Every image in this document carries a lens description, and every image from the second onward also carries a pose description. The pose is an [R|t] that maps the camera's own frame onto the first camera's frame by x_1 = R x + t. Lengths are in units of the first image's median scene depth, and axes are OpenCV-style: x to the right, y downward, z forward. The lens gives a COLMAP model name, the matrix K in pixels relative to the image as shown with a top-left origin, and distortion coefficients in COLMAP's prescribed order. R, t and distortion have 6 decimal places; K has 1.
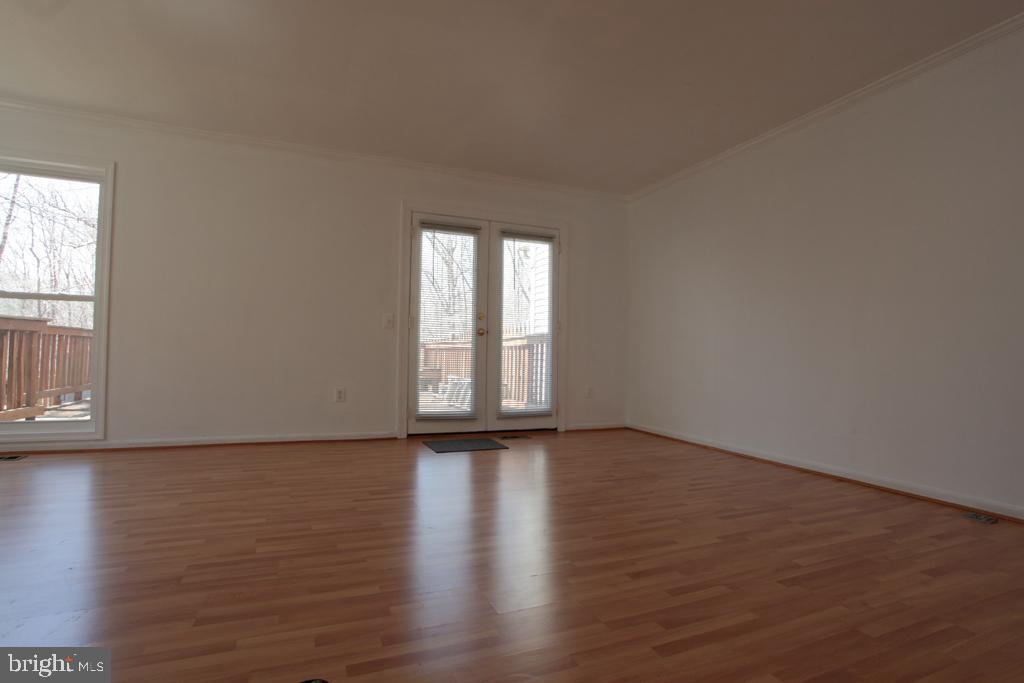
lens RADIAL K [[494.7, 0, 510.0], [0, 494.7, 352.7], [0, 0, 1]] dist [-0.080529, 0.031849]
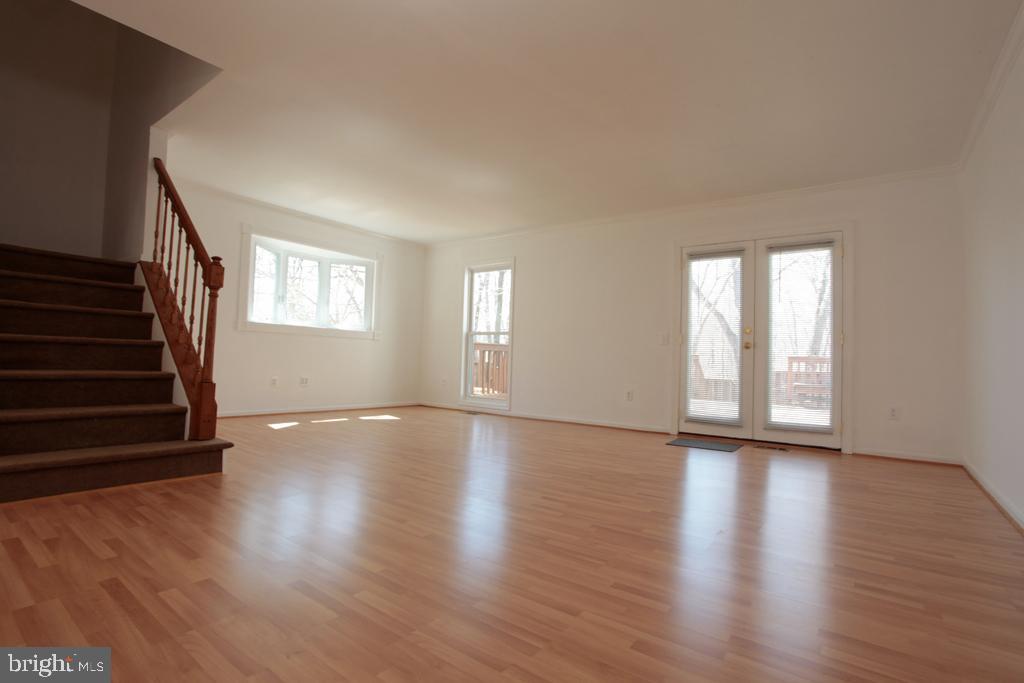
lens RADIAL K [[498.9, 0, 507.4], [0, 498.9, 345.1], [0, 0, 1]] dist [-0.076410, 0.032580]
pose [[0.513755, -0.026231, -0.857536, 0.587486], [-0.016119, 0.999061, -0.040217, 0.008499], [0.857785, 0.034484, 0.512850, 0.012268]]
